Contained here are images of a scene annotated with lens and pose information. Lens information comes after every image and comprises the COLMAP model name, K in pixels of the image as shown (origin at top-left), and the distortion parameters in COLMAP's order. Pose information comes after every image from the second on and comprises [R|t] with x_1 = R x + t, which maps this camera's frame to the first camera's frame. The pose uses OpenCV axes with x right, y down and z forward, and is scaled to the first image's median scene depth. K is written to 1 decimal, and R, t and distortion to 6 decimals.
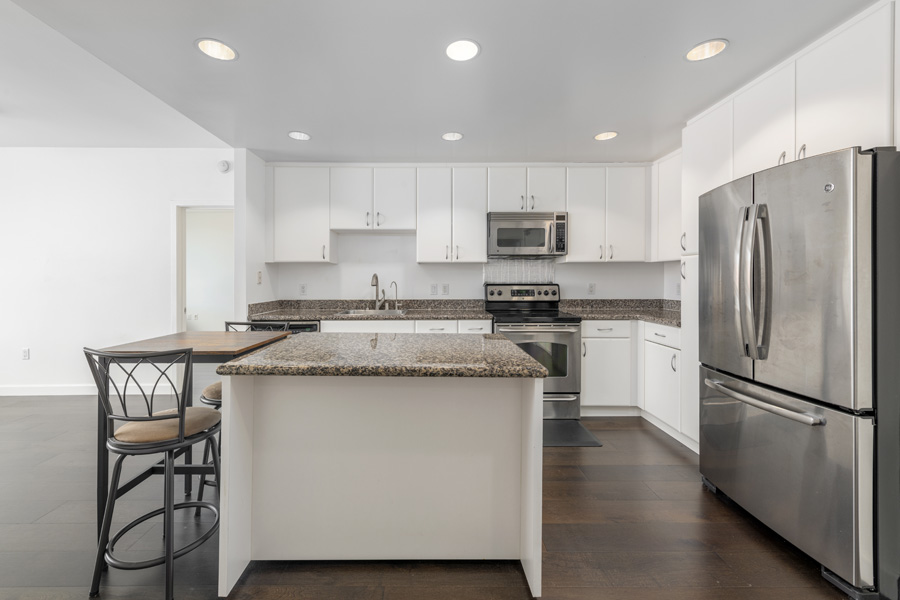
lens RADIAL K [[365.5, 0, 431.5], [0, 365.5, 282.8], [0, 0, 1]] dist [-0.000647, -0.000133]
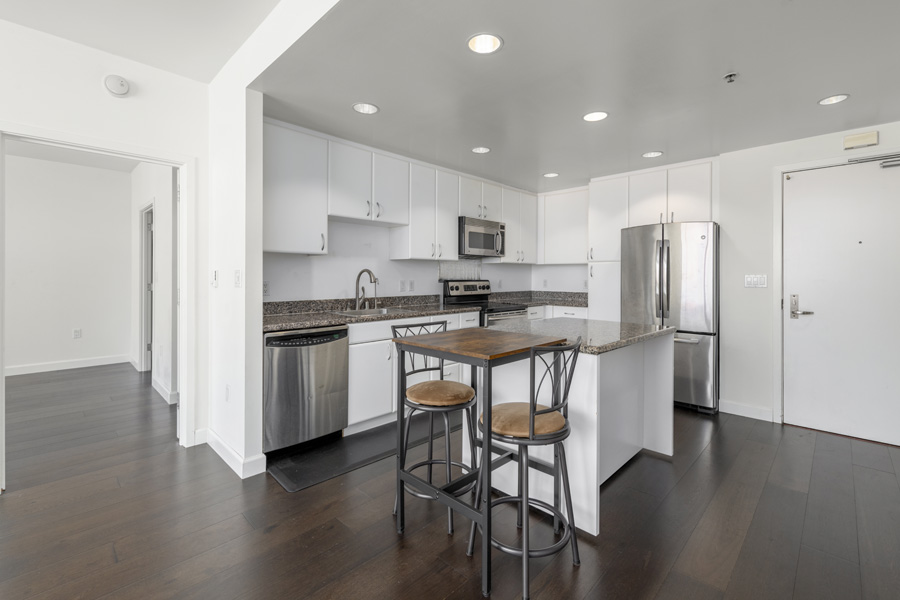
lens RADIAL K [[402.5, 0, 449.5], [0, 402.5, 276.2], [0, 0, 1]] dist [0.000096, -0.000302]
pose [[0.691871, 0.004236, 0.722009, -0.729709], [0.002542, 0.999962, -0.008304, 0.001072], [-0.722017, 0.007581, 0.691834, 0.165696]]
